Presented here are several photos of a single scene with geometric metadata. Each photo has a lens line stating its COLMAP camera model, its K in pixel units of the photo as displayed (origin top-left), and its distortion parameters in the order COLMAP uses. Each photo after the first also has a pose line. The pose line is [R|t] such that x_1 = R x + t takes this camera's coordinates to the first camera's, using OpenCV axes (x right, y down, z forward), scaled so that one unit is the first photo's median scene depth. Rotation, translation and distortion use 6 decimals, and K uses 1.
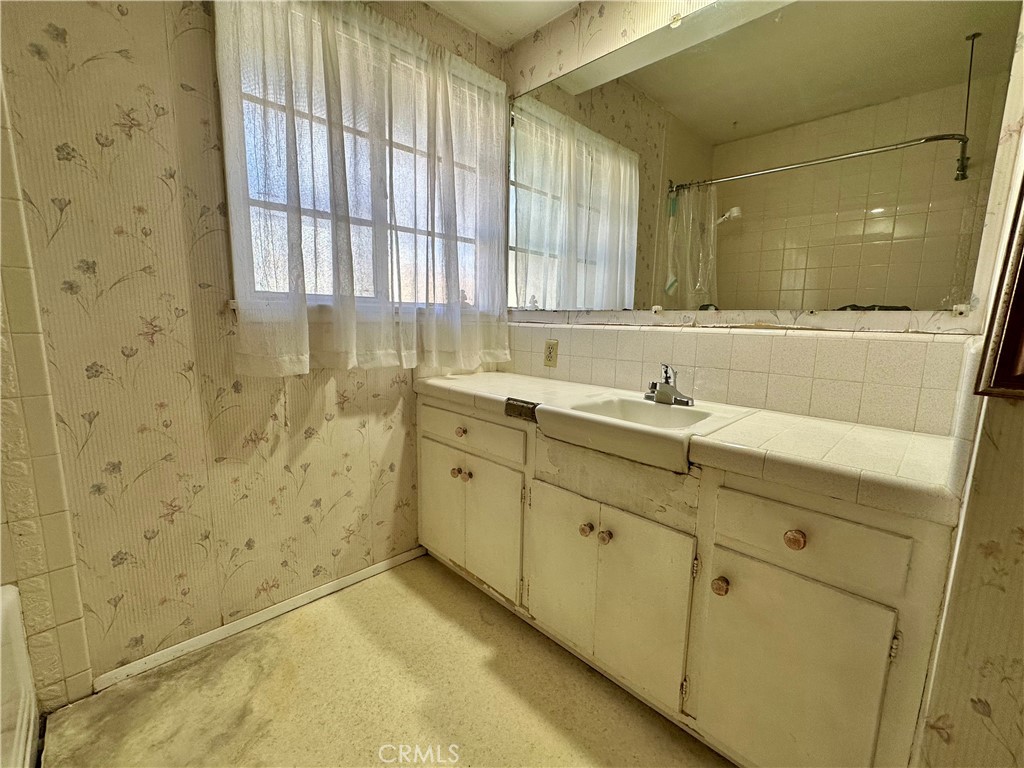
lens RADIAL K [[420.3, 0, 502.9], [0, 420.3, 385.8], [0, 0, 1]] dist [0.001415, -0.000210]
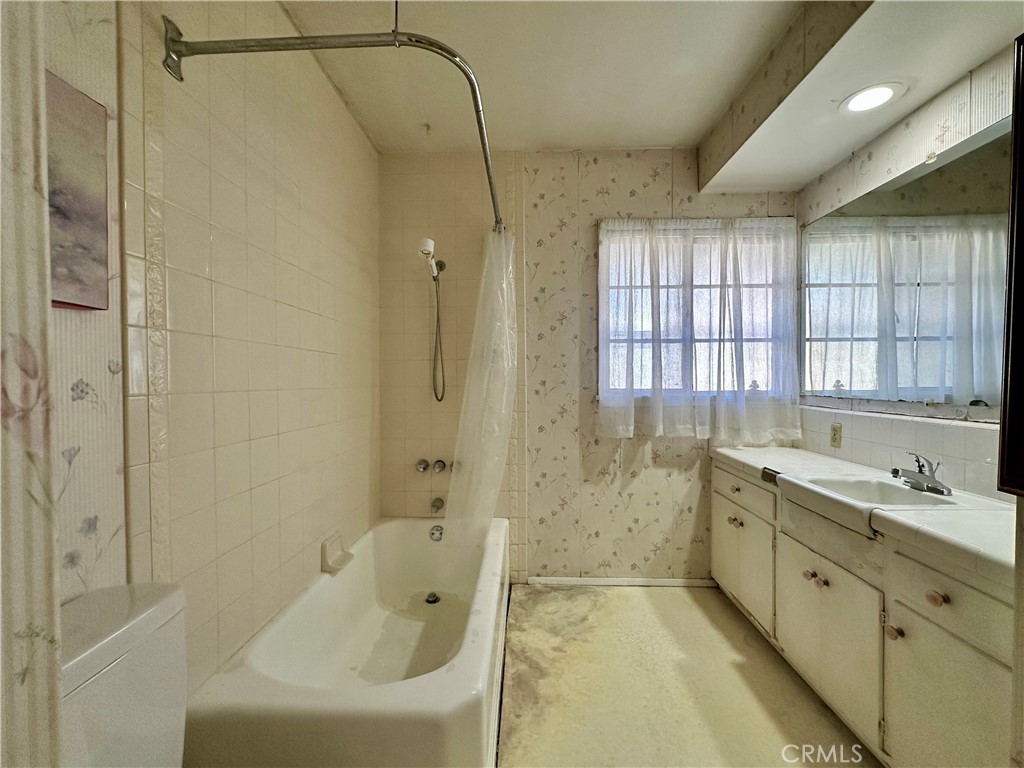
lens RADIAL K [[420.3, 0, 511.0], [0, 420.3, 385.7], [0, 0, 1]] dist [0.001415, -0.000210]
pose [[0.681690, -0.013244, -0.731521, 0.453215], [-0.093308, 0.990098, -0.104877, -0.011911], [0.725667, 0.139750, 0.673704, -0.532897]]
